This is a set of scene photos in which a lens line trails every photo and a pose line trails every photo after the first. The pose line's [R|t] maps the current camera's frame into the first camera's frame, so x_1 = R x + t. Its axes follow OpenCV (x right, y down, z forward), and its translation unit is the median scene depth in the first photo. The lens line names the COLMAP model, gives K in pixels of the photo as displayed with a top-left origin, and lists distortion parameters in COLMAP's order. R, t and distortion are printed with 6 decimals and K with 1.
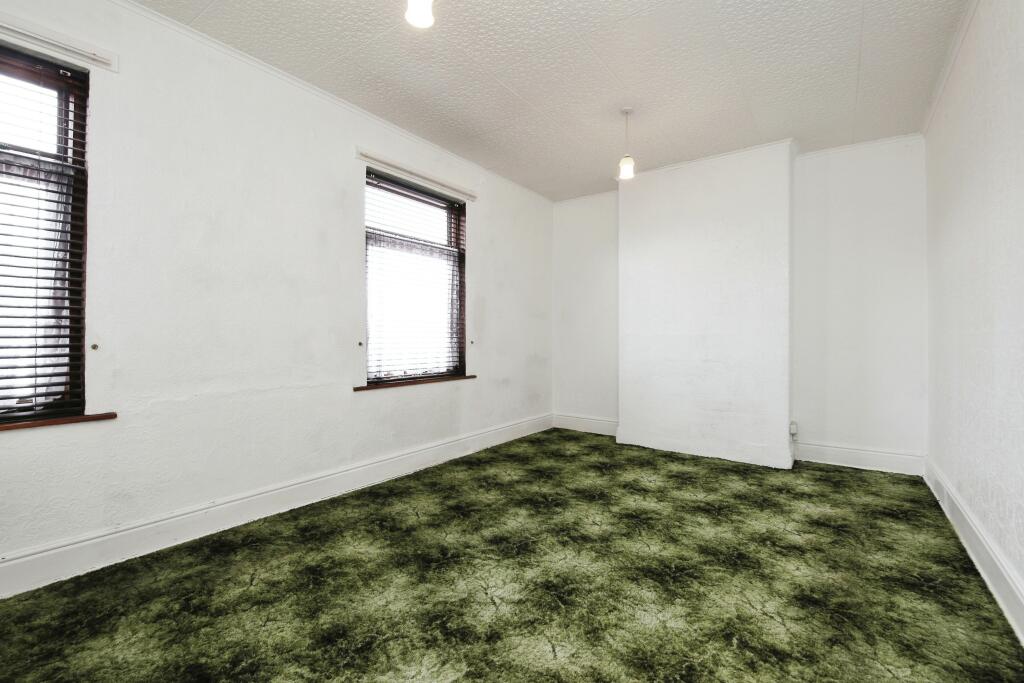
lens RADIAL K [[442.4, 0, 512.0], [0, 442.4, 341.5], [0, 0, 1]] dist [-0.047942, 0.000339]
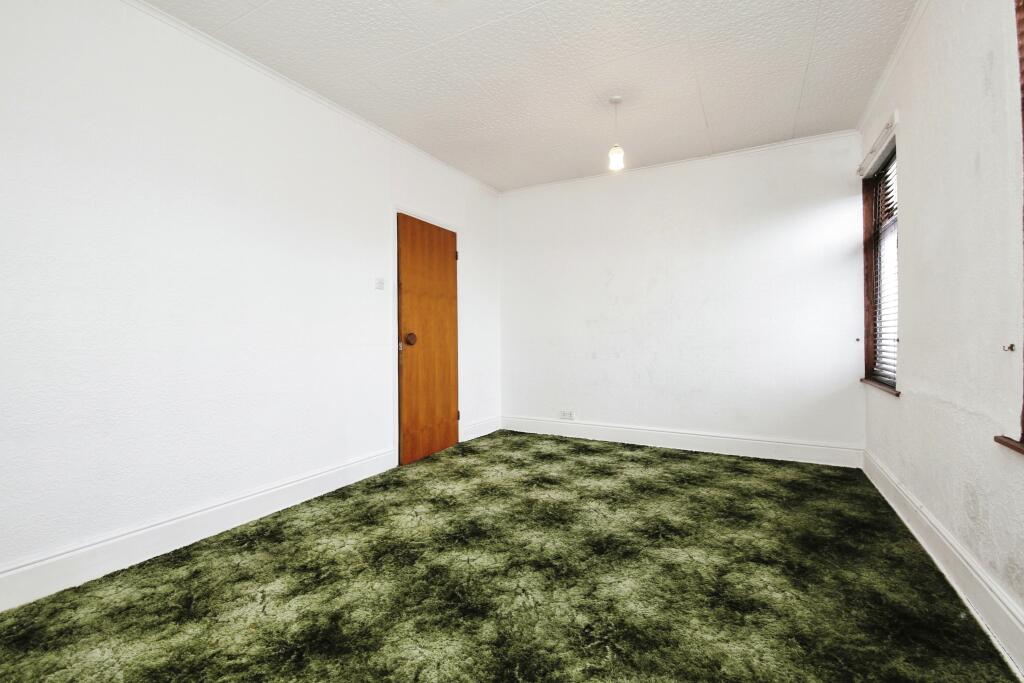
lens RADIAL K [[442.4, 0, 512.0], [0, 442.4, 341.5], [0, 0, 1]] dist [-0.047942, 0.000339]
pose [[-0.991779, 0.007177, -0.127759, 0.343667], [0.003792, 0.999636, 0.026716, -0.021312], [0.127905, 0.026012, -0.991445, 1.965617]]
